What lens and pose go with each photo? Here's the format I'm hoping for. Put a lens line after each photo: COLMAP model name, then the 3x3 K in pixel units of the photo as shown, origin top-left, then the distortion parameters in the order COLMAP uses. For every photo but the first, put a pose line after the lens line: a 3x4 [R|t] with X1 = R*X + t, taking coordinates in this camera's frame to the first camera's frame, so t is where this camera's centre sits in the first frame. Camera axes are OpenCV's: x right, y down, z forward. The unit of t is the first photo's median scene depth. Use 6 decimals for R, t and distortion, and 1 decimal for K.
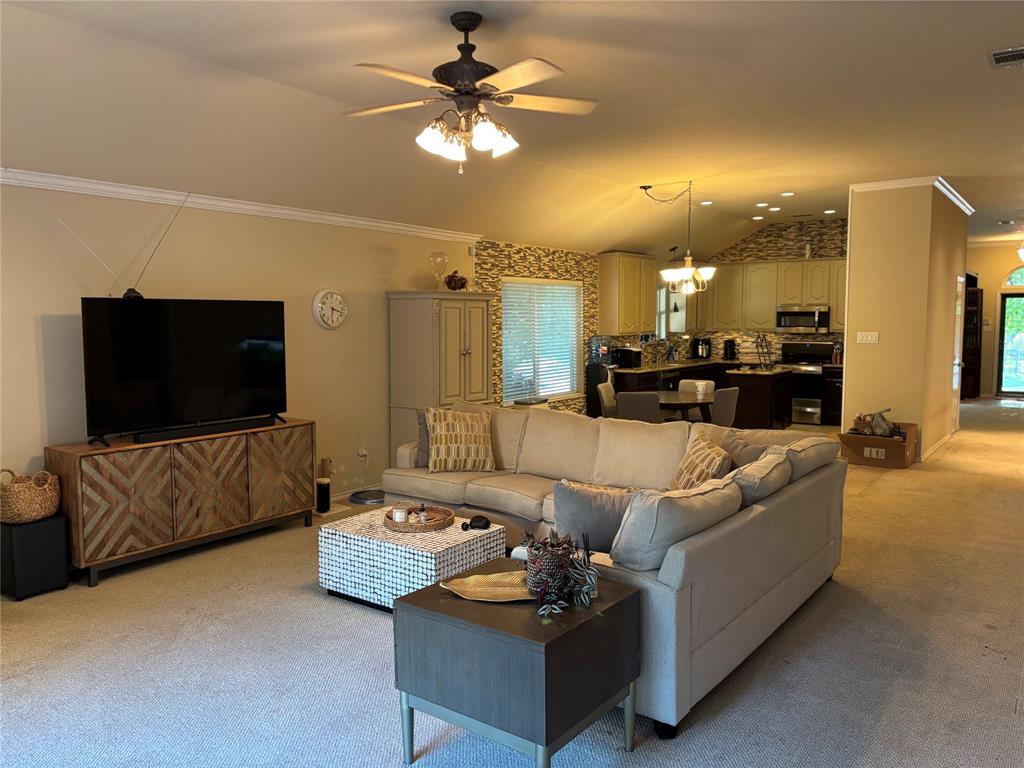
lens RADIAL K [[778.3, 0, 515.4], [0, 778.3, 386.6], [0, 0, 1]] dist [0.055562, -0.074396]
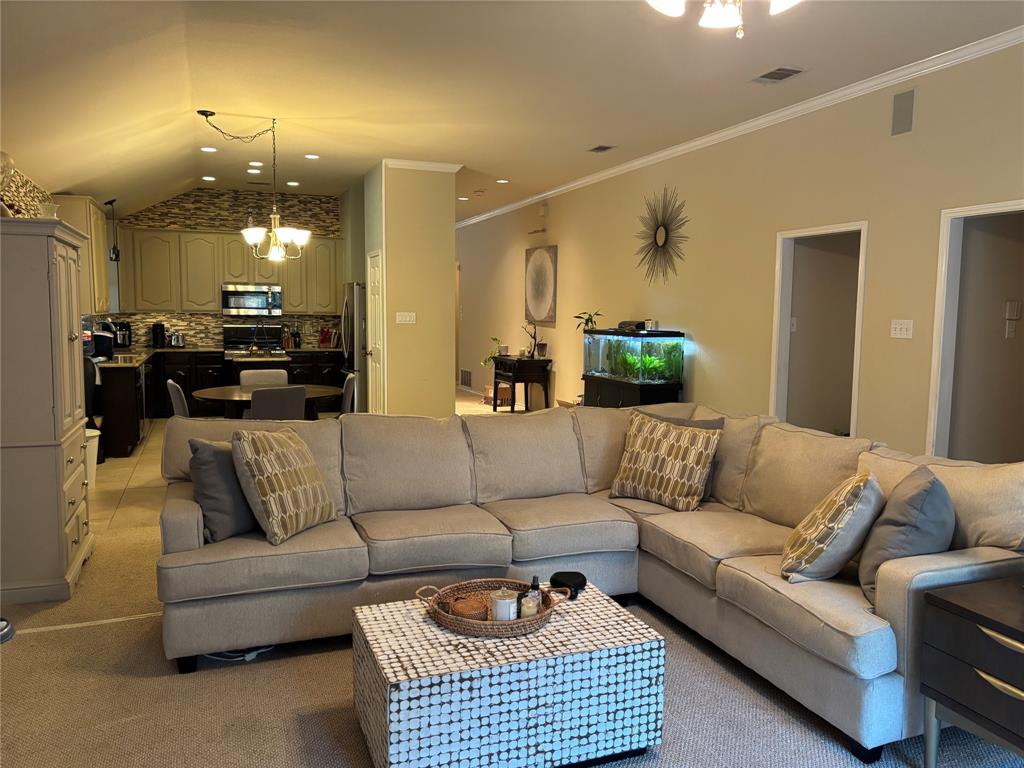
lens RADIAL K [[785.8, 0, 522.6], [0, 785.8, 389.5], [0, 0, 1]] dist [0.007123, 0.008335]
pose [[0.535823, -0.074073, 0.841075, -0.326182], [0.061417, 0.996925, 0.048672, -0.011878], [-0.842094, 0.025577, 0.538725, 0.357102]]
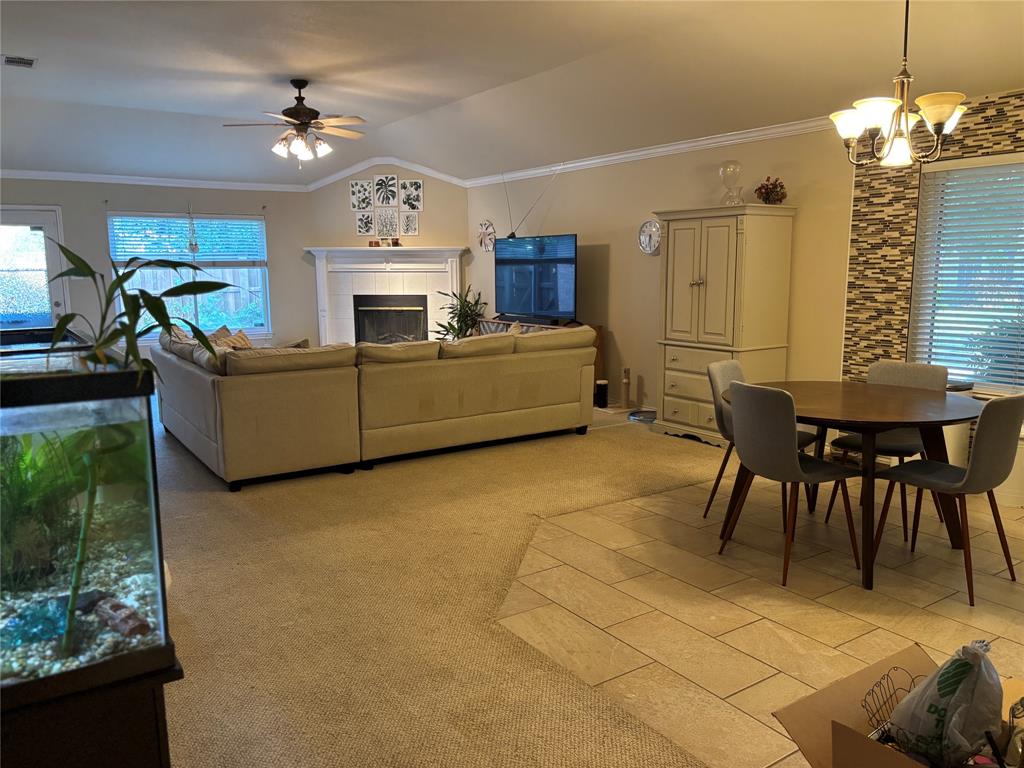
lens RADIAL K [[778.3, 0, 515.4], [0, 778.3, 386.6], [0, 0, 1]] dist [0.055562, -0.074396]
pose [[-0.340953, 0.150881, -0.927893, 0.690757], [-0.073209, 0.979777, 0.186219, -0.065871], [0.937225, 0.131422, -0.323012, 0.952189]]
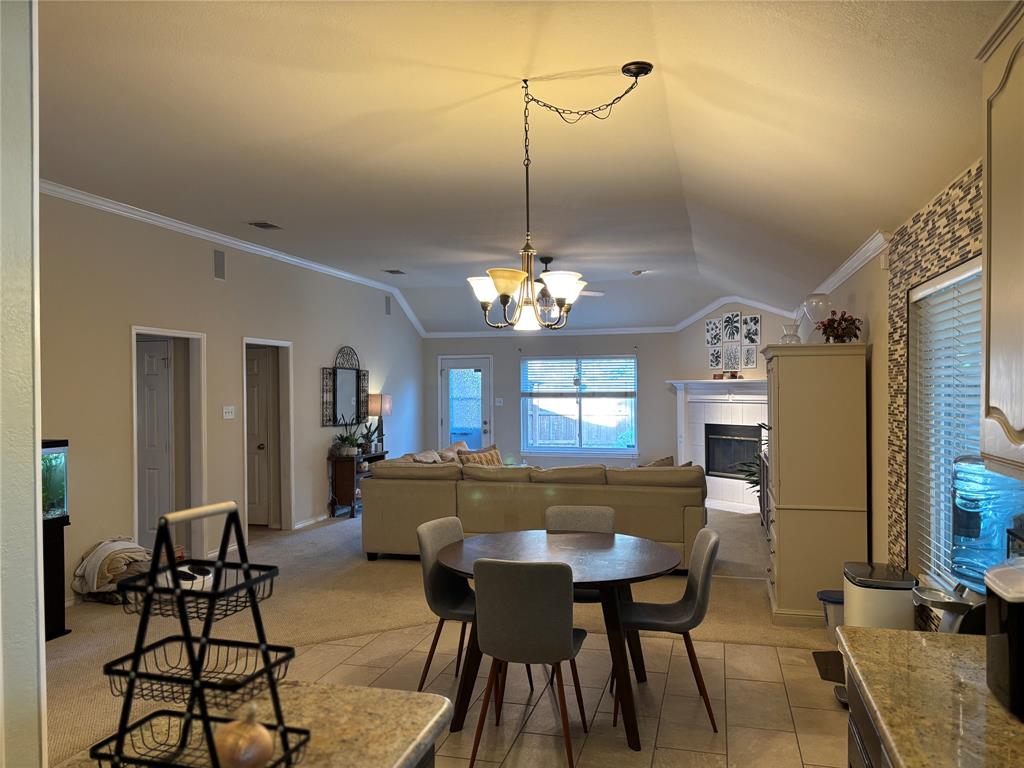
lens RADIAL K [[778.3, 0, 515.4], [0, 778.3, 386.6], [0, 0, 1]] dist [0.055562, -0.074396]
pose [[-0.930661, 0.009674, -0.365755, 0.391595], [-0.021110, 0.996566, 0.080072, -0.119740], [0.365274, 0.082241, -0.927260, 1.389764]]
